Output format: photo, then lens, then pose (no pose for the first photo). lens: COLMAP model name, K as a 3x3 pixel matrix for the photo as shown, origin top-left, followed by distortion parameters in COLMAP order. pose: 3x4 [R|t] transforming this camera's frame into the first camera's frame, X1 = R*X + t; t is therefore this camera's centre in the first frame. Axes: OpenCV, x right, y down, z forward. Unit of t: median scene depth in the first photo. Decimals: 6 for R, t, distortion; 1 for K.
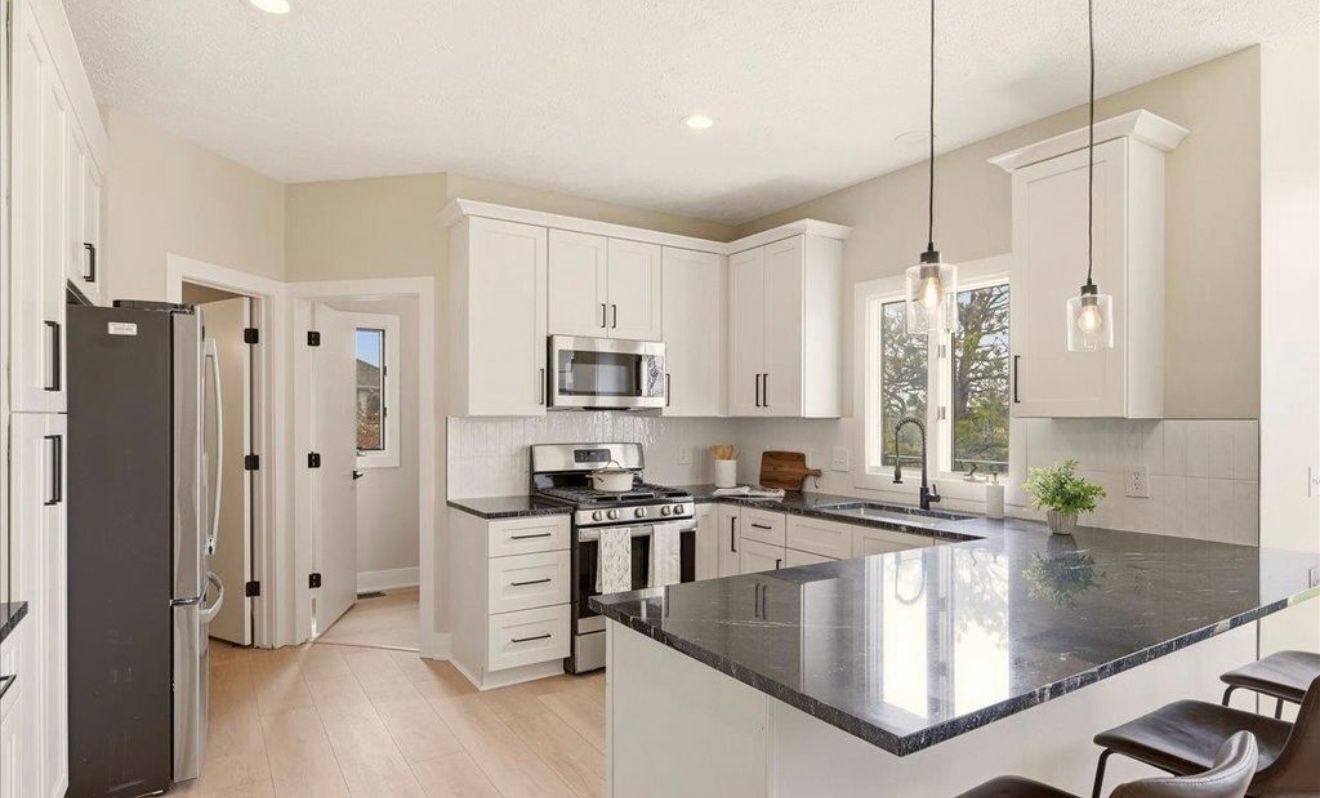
lens RADIAL K [[732.7, 0, 657.1], [0, 732.7, 426.6], [0, 0, 1]] dist [0.004129, 0.001629]
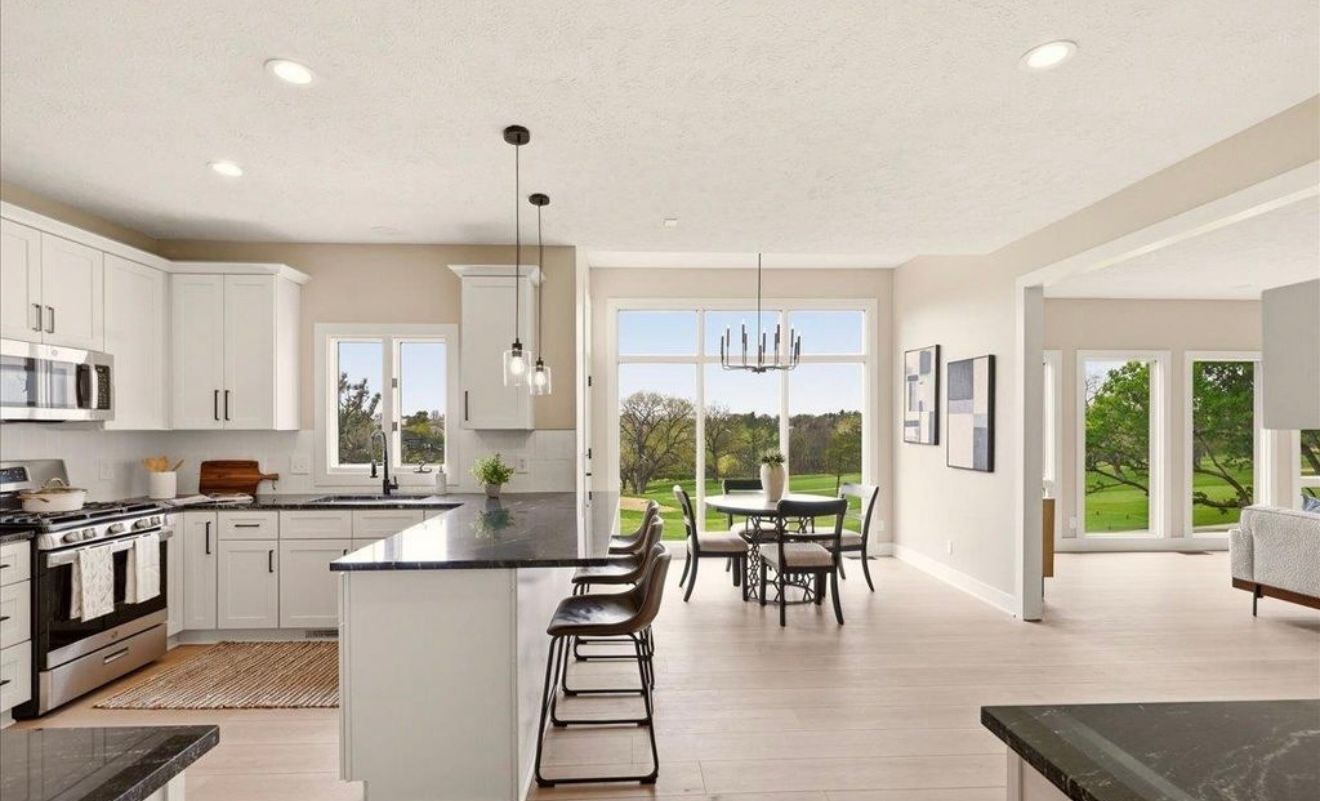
lens RADIAL K [[732.7, 0, 657.1], [0, 732.7, 428.1], [0, 0, 1]] dist [0.004129, 0.001629]
pose [[0.476248, -0.005894, 0.879291, -0.545887], [0.013343, 0.999911, -0.000524, -0.006440], [-0.879210, 0.011982, 0.476285, -0.105424]]
